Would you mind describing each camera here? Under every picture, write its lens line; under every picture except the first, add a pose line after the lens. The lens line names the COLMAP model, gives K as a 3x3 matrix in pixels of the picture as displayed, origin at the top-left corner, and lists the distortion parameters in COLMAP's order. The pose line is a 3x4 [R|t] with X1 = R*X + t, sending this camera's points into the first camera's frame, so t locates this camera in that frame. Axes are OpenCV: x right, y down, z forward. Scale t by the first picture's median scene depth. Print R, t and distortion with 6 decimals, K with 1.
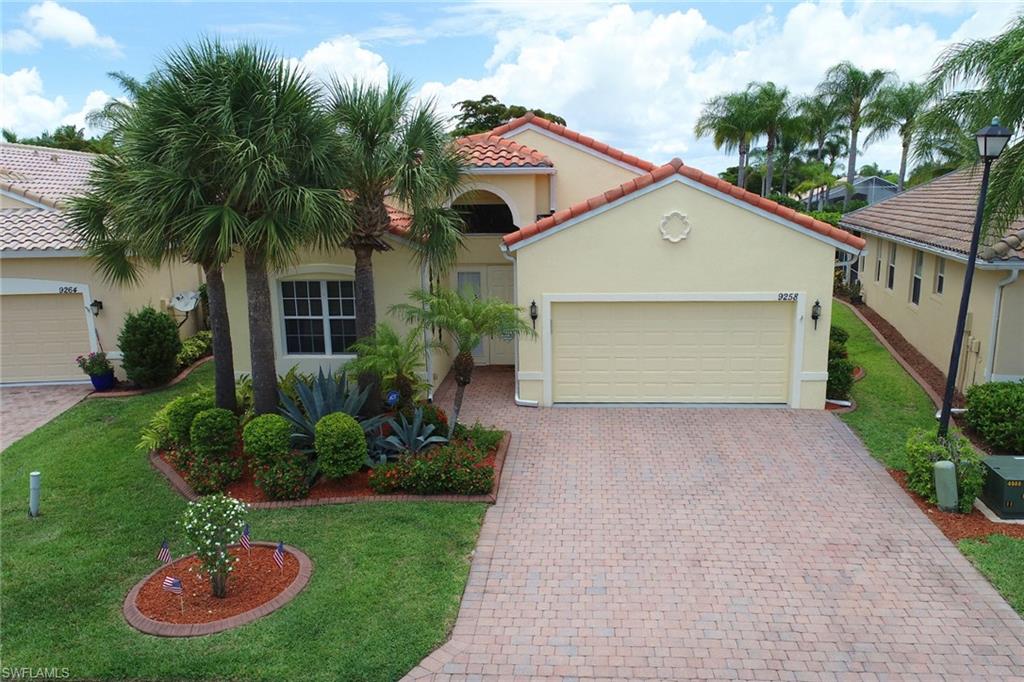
lens RADIAL K [[849.9, 0, 574.9], [0, 849.9, 341.4], [0, 0, 1]] dist [-0.002694, 0.008883]
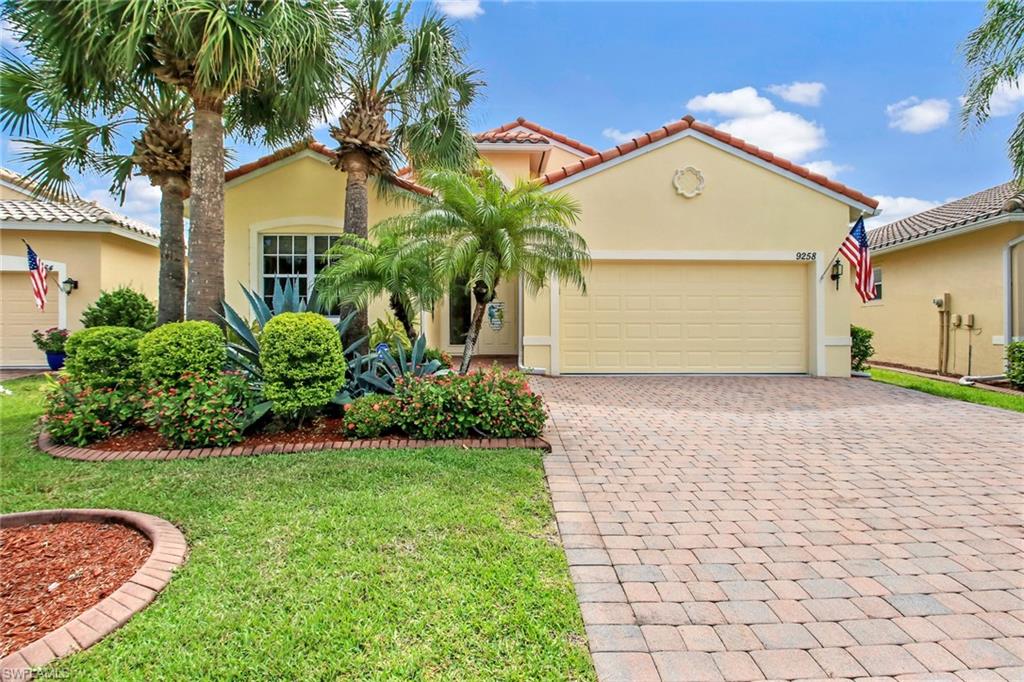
lens RADIAL K [[519.3, 0, 524.3], [0, 519.3, 305.8], [0, 0, 1]] dist [-0.015497, -0.000936]
pose [[0.997530, 0.009431, 0.069602, -0.108132], [0.006482, 0.974357, -0.224913, 0.132972], [-0.069939, 0.224808, 0.971890, 0.472905]]
